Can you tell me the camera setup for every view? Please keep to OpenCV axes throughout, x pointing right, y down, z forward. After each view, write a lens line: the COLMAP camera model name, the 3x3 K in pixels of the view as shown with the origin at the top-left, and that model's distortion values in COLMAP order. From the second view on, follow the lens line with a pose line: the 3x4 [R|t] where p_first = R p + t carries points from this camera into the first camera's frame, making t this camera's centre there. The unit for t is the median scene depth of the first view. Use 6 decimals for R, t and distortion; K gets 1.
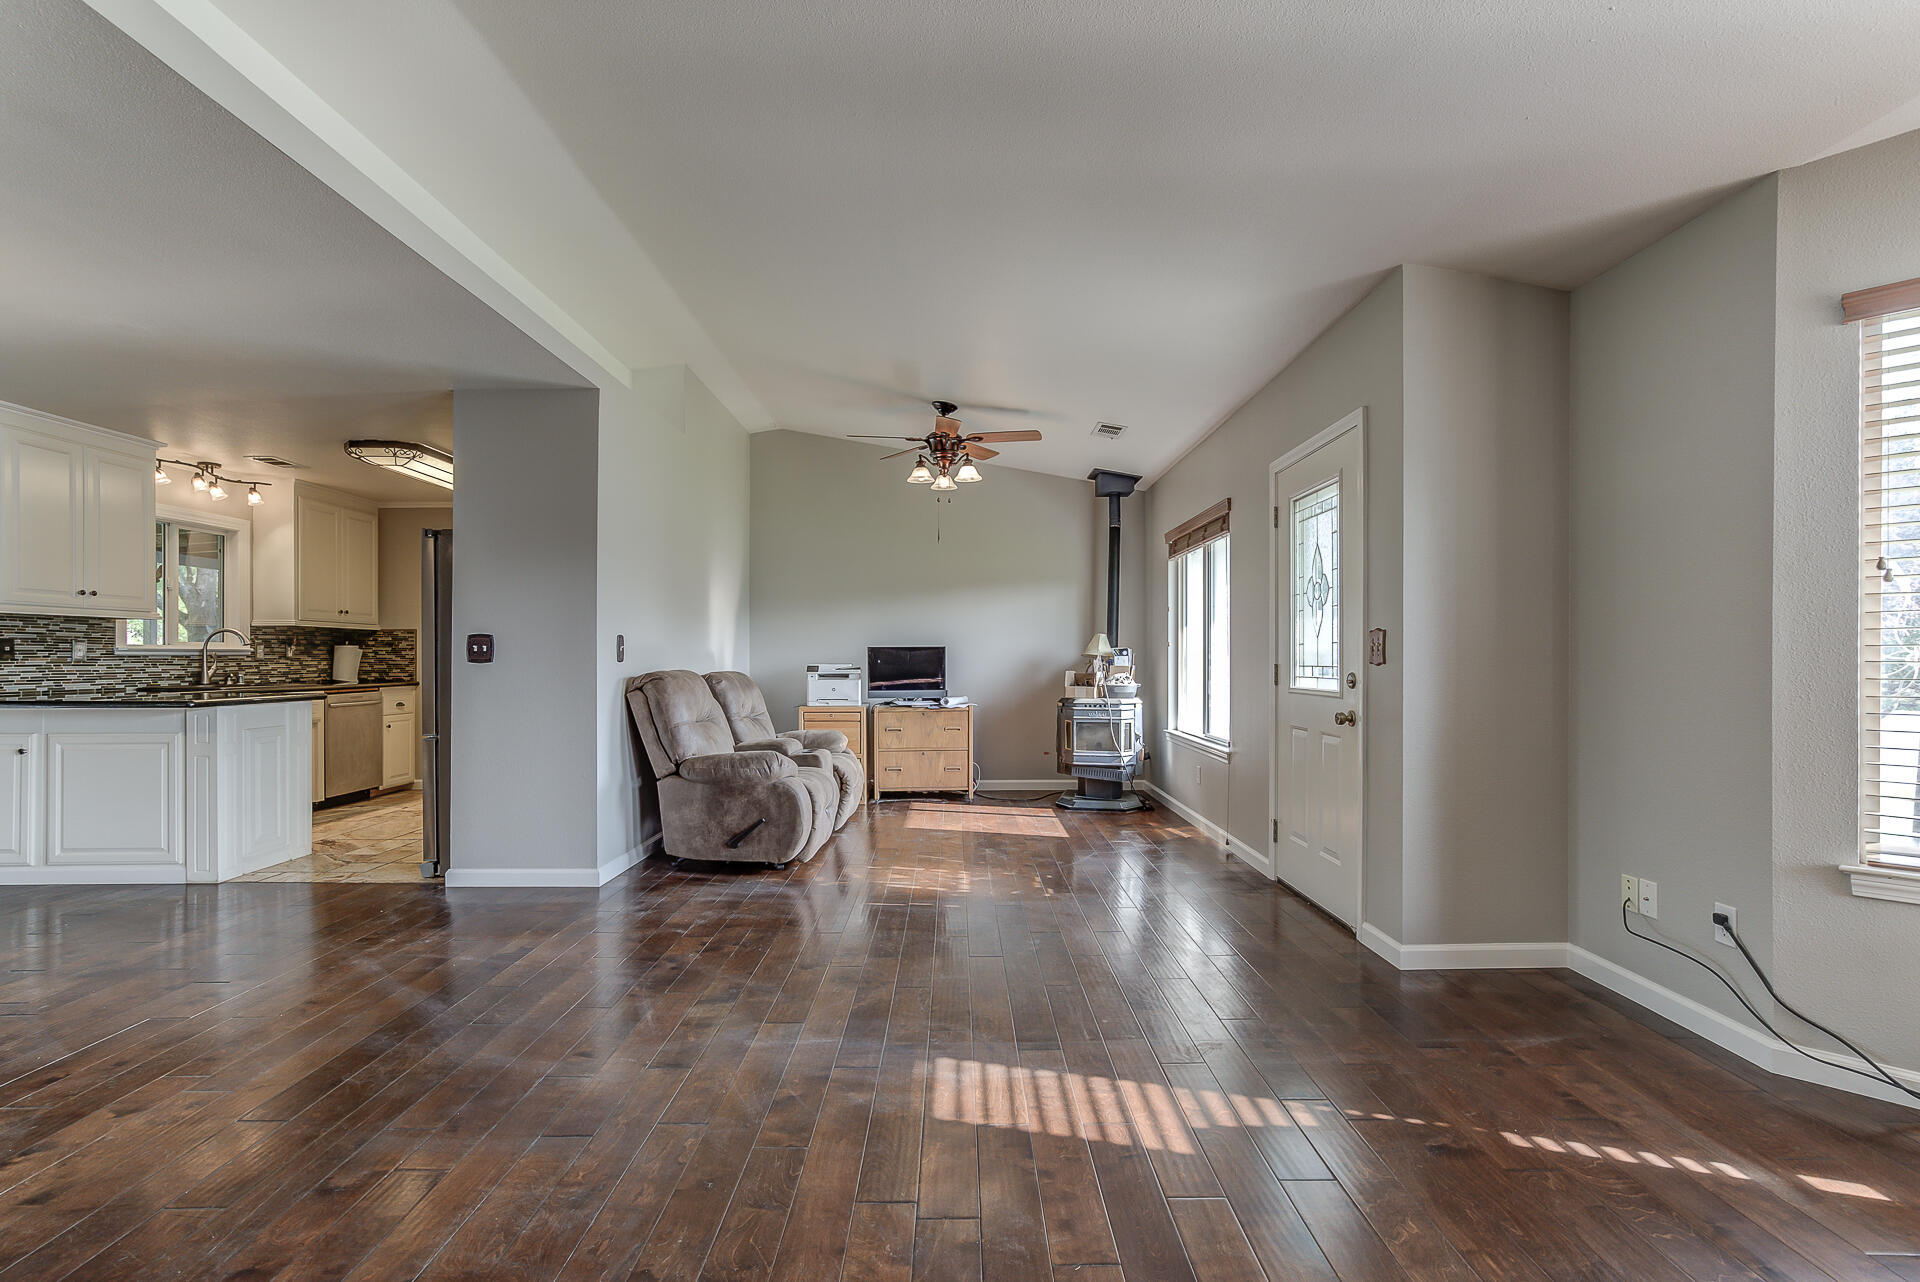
lens RADIAL K [[900.8, 0, 957.6], [0, 900.8, 655.8], [0, 0, 1]] dist [-0.044374, 0.032629]
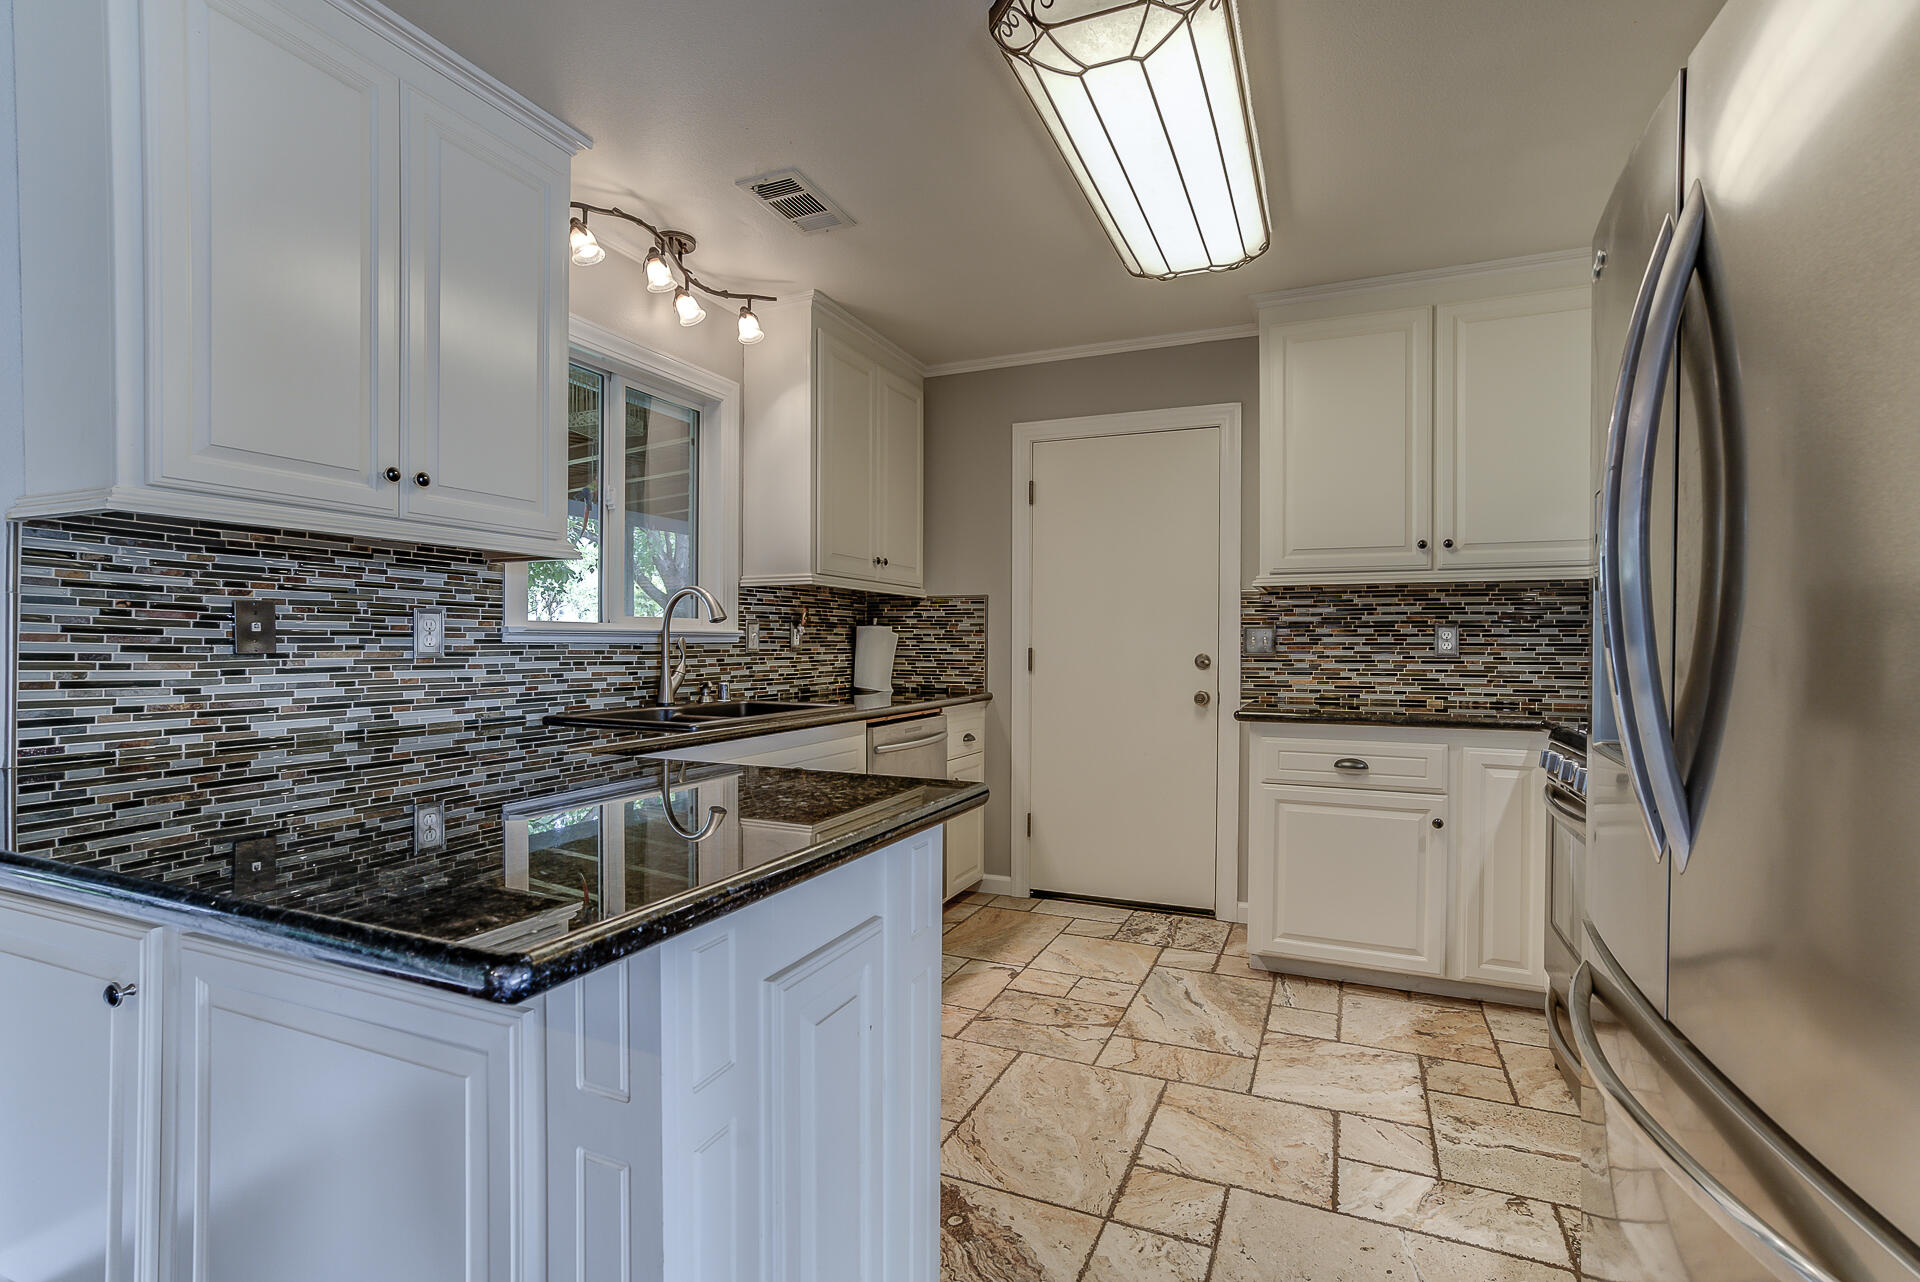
lens RADIAL K [[890.2, 0, 960.0], [0, 890.2, 641.0], [0, 0, 1]] dist [-0.002569, 0.000242]
pose [[0.918826, 0.003081, -0.394652, -0.542331], [-0.003608, 0.999993, -0.000594, -0.002540], [0.394648, 0.001970, 0.918830, 0.656996]]
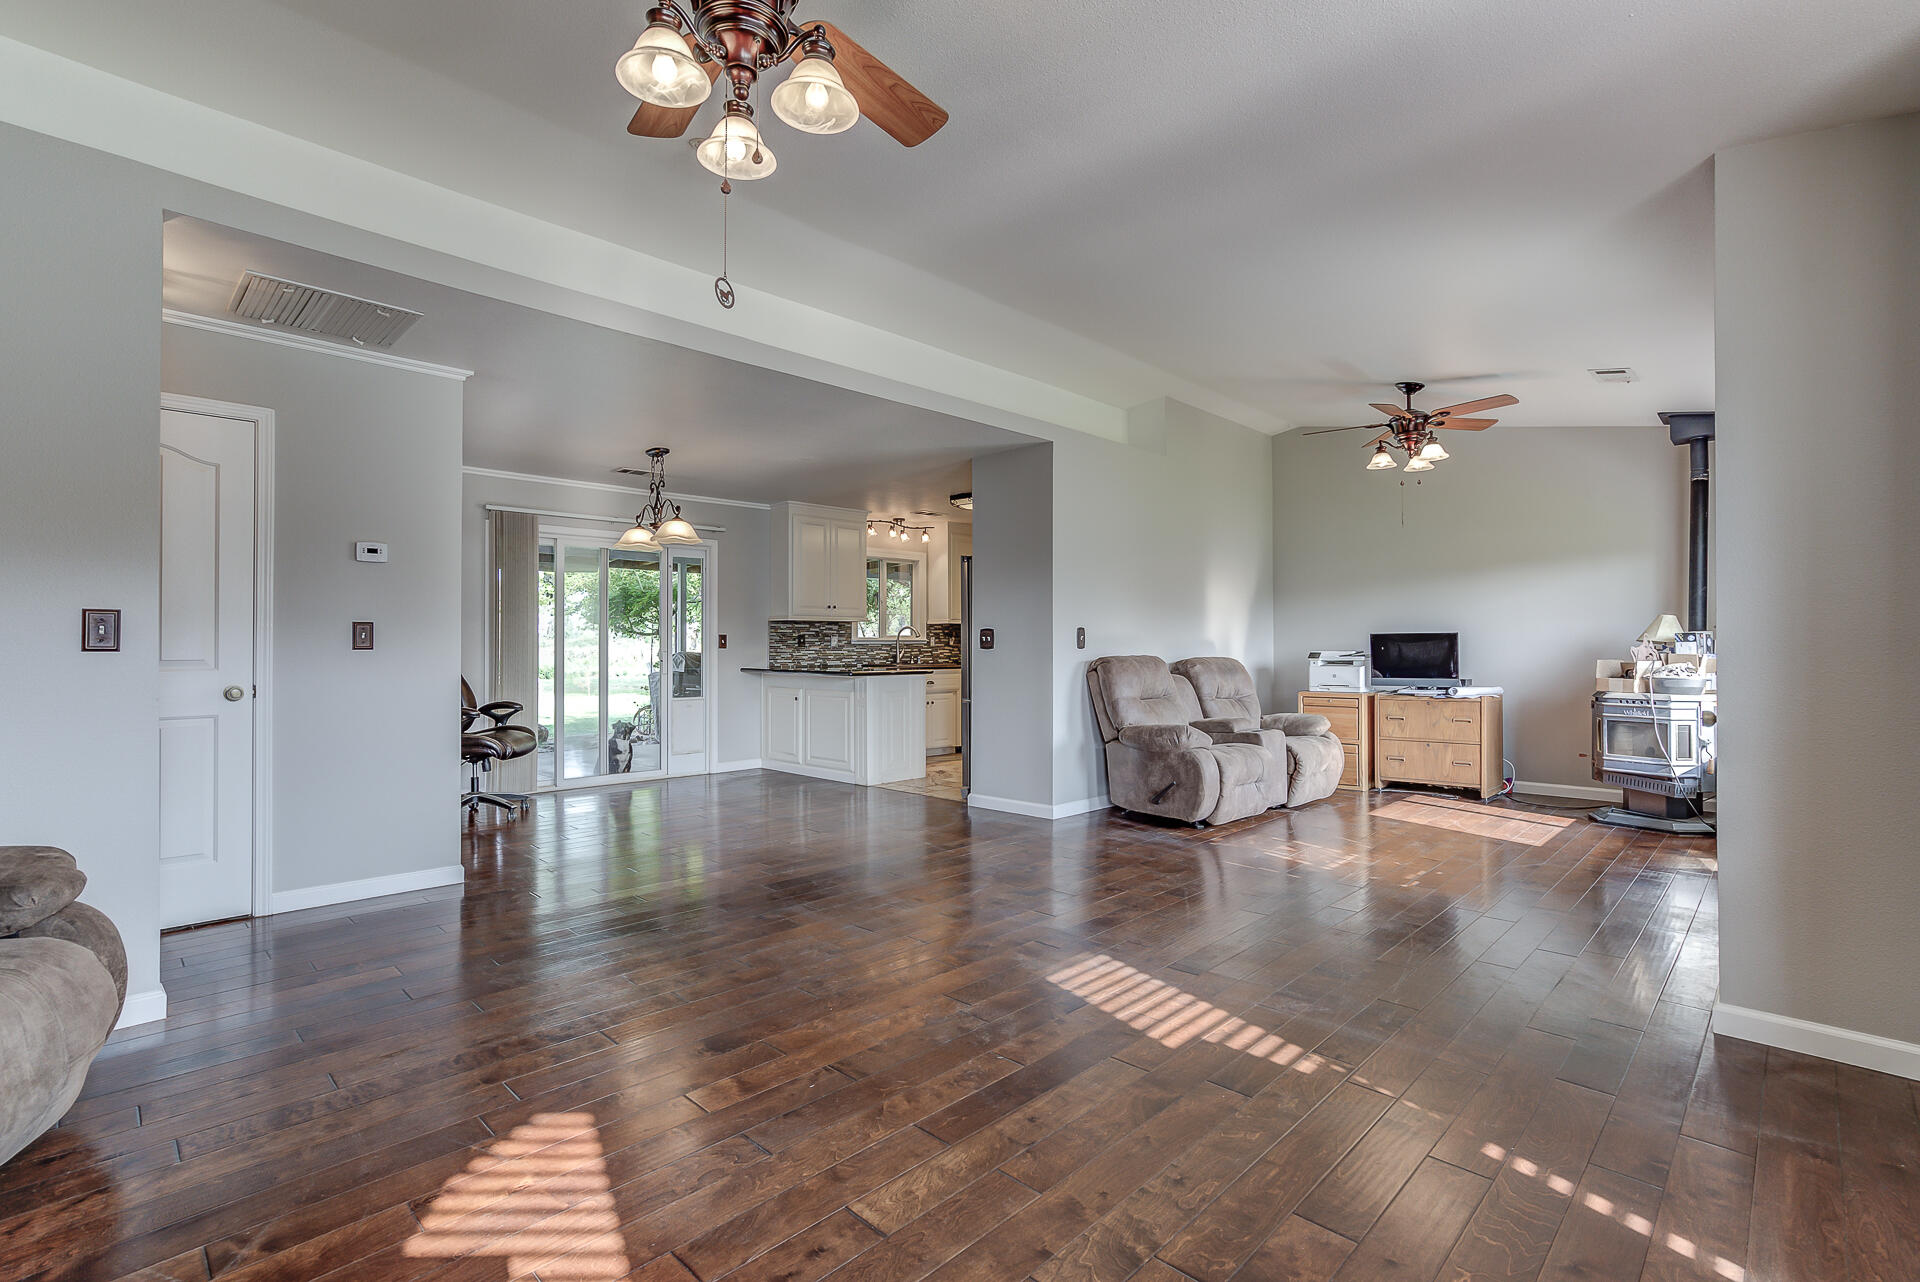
lens RADIAL K [[892.7, 0, 952.5], [0, 892.7, 636.7], [0, 0, 1]] dist [-0.018291, 0.000095]
pose [[0.710553, -0.008084, -0.703597, 0.322203], [0.002766, 0.999958, -0.008696, 0.000476], [0.703638, 0.004233, 0.710546, -0.030632]]
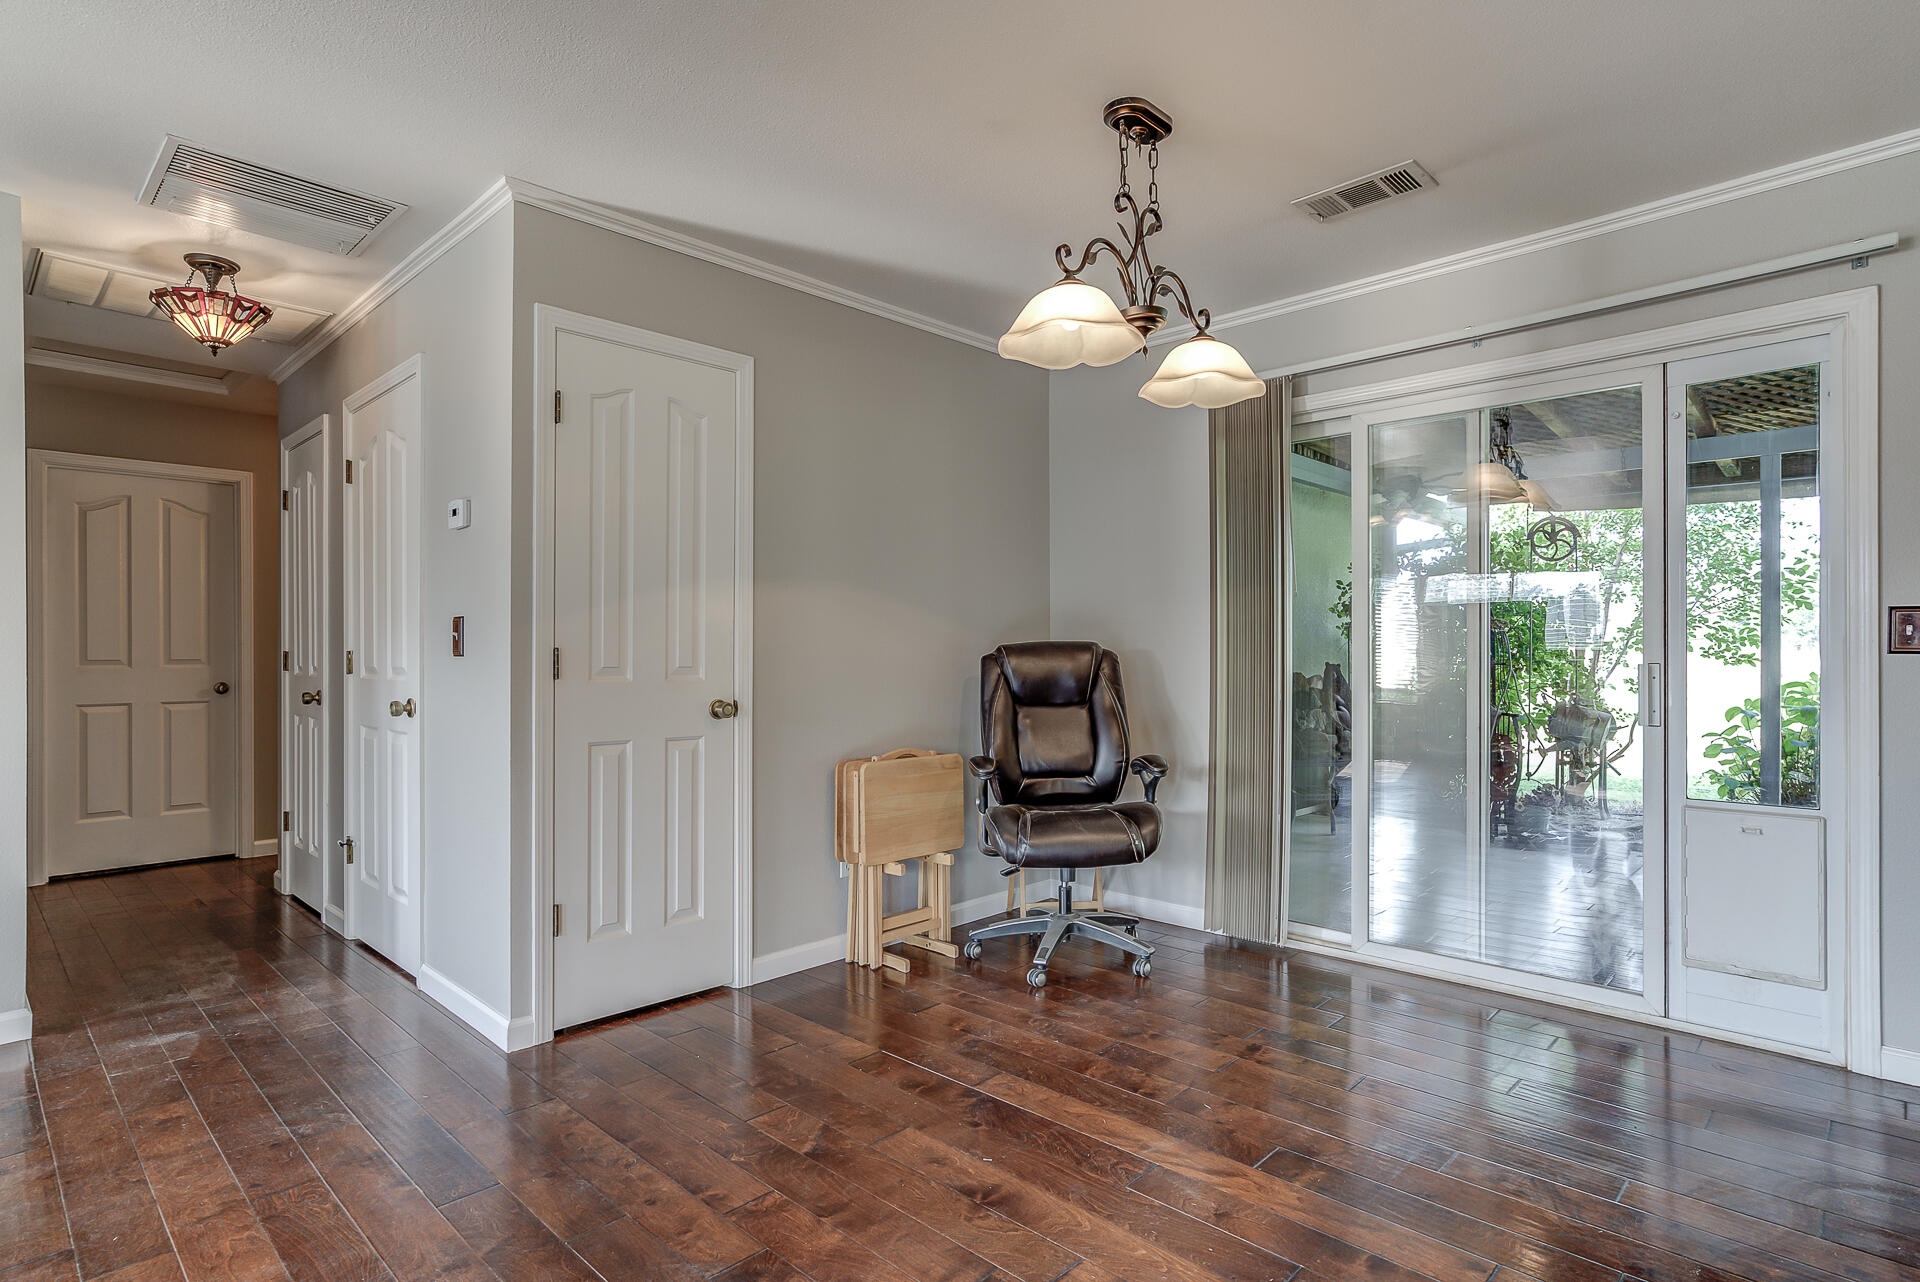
lens RADIAL K [[993.5, 0, 956.8], [0, 993.5, 671.2], [0, 0, 1]] dist [-0.001248, 0.000021]
pose [[-0.701019, 0.014417, -0.712997, -0.287501], [0.003042, 0.999847, 0.017226, 0.003084], [0.713136, 0.009907, -0.700956, 0.701510]]
